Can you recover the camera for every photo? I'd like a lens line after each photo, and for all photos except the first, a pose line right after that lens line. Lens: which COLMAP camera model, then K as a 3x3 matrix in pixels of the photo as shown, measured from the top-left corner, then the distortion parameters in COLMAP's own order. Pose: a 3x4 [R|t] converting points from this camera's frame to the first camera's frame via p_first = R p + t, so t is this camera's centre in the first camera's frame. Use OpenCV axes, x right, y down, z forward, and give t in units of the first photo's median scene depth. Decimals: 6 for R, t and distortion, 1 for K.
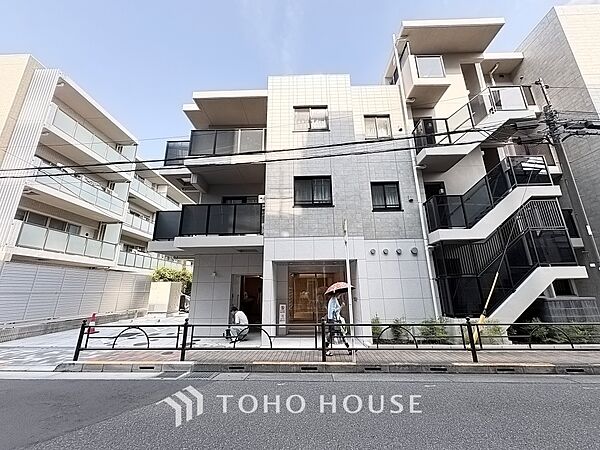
lens RADIAL K [[220.4, 0, 298.9], [0, 220.4, 229.9], [0, 0, 1]] dist [-0.000619, -0.000065]
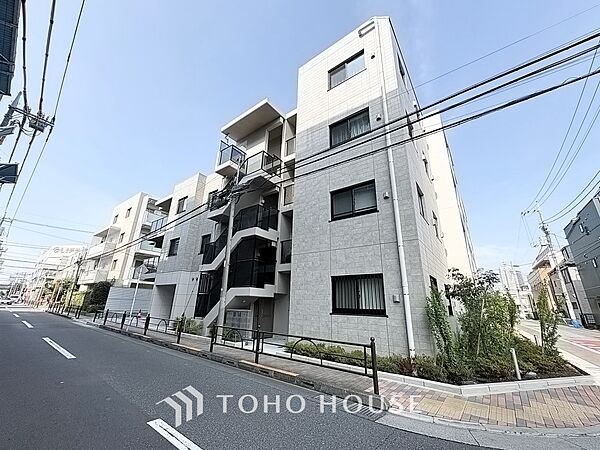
lens RADIAL K [[238.3, 0, 300.0], [0, 238.3, 225.0], [0, 0, 1]] dist [-0.000106, -0.000150]
pose [[0.812051, -0.154462, -0.562774, 0.672334], [0.108505, 0.987484, -0.114464, 0.032731], [0.573411, 0.031886, 0.818647, 0.055384]]
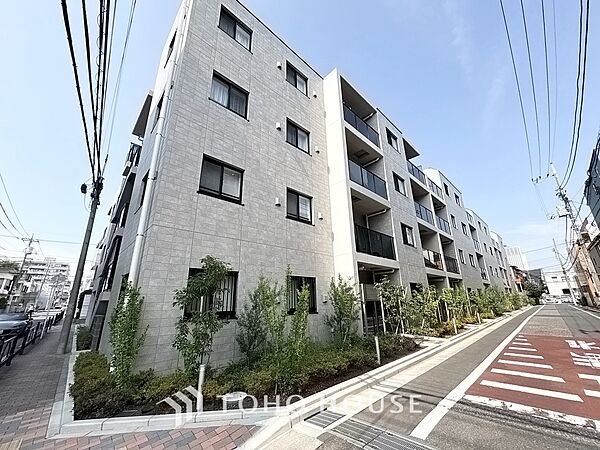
lens RADIAL K [[238.3, 0, 300.0], [0, 238.3, 225.0], [0, 0, 1]] dist [-0.000106, -0.000150]
pose [[0.698215, -0.217545, -0.682034, 1.225485], [0.184842, 0.975188, -0.121823, 0.176210], [0.691614, -0.041010, 0.721103, 0.727179]]
